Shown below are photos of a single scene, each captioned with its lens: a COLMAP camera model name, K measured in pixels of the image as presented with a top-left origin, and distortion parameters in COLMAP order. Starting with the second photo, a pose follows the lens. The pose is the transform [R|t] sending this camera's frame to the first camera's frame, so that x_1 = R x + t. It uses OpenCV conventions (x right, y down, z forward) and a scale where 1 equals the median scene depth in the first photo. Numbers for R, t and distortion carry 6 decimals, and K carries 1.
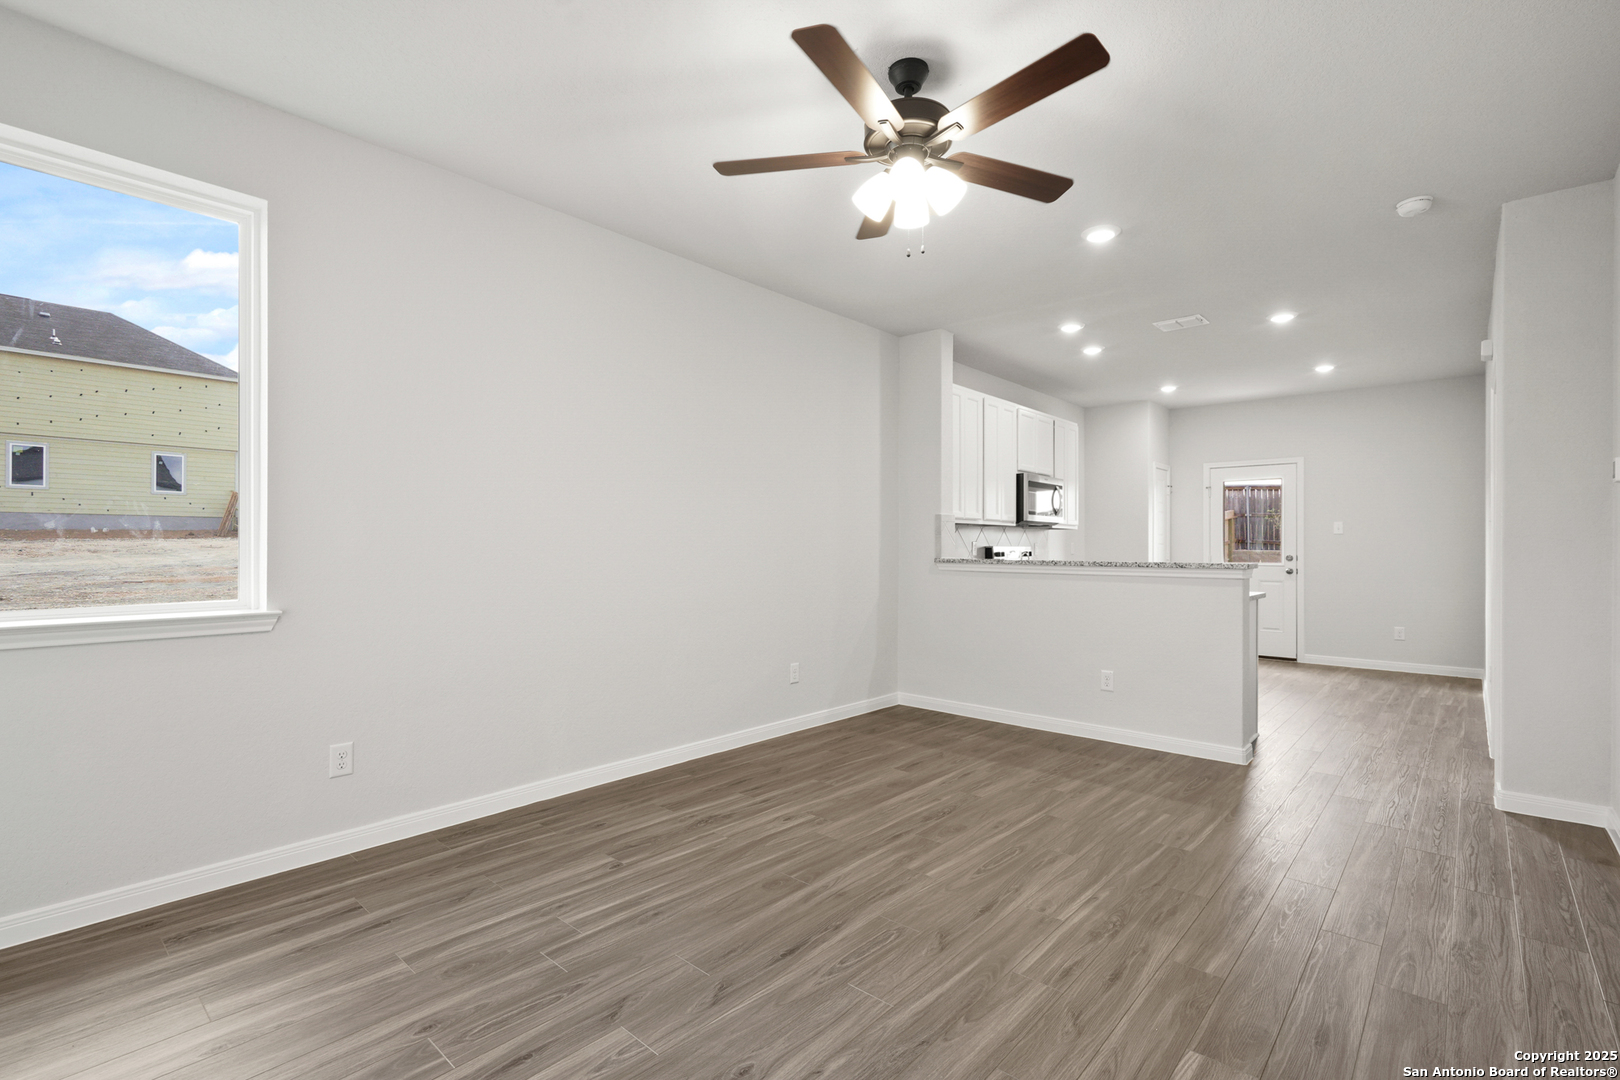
lens RADIAL K [[761.0, 0, 808.4], [0, 761.0, 542.3], [0, 0, 1]] dist [0.000608, -0.001046]
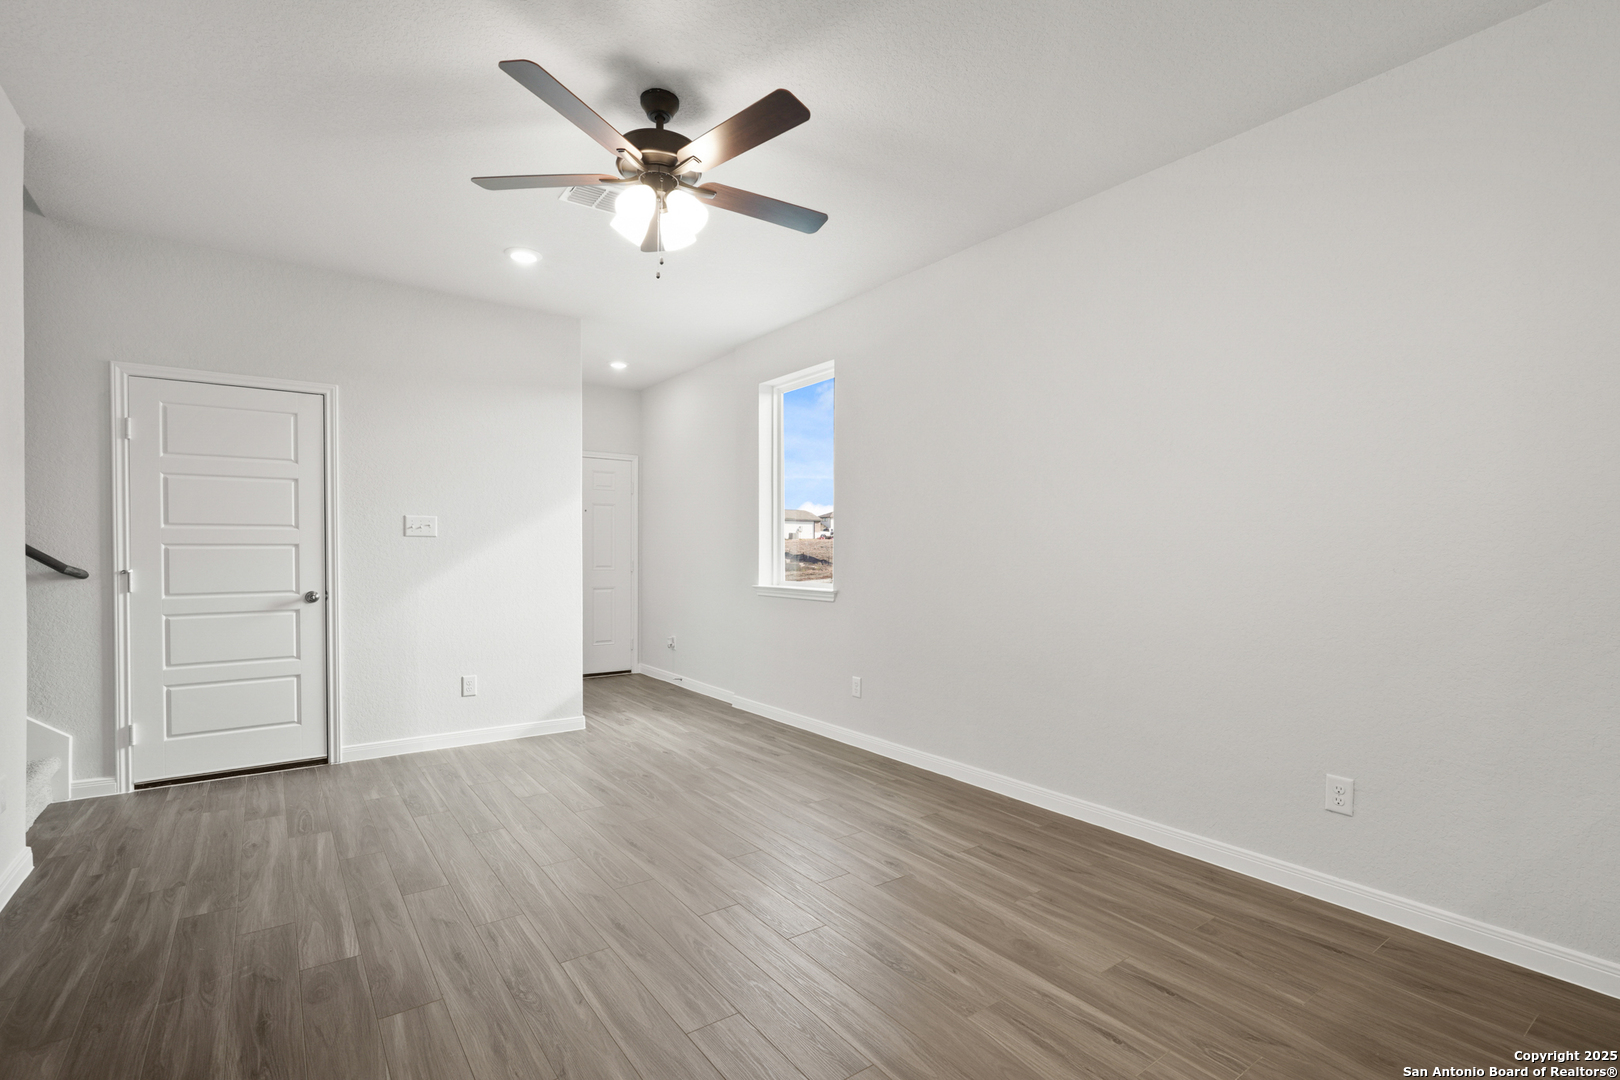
lens RADIAL K [[761.0, 0, 808.3], [0, 761.0, 549.9], [0, 0, 1]] dist [0.000608, -0.001046]
pose [[-0.233626, -0.009066, -0.972284, 0.912056], [0.000747, 0.999955, -0.009504, 0.008541], [0.972326, -0.002947, -0.233608, 1.184911]]
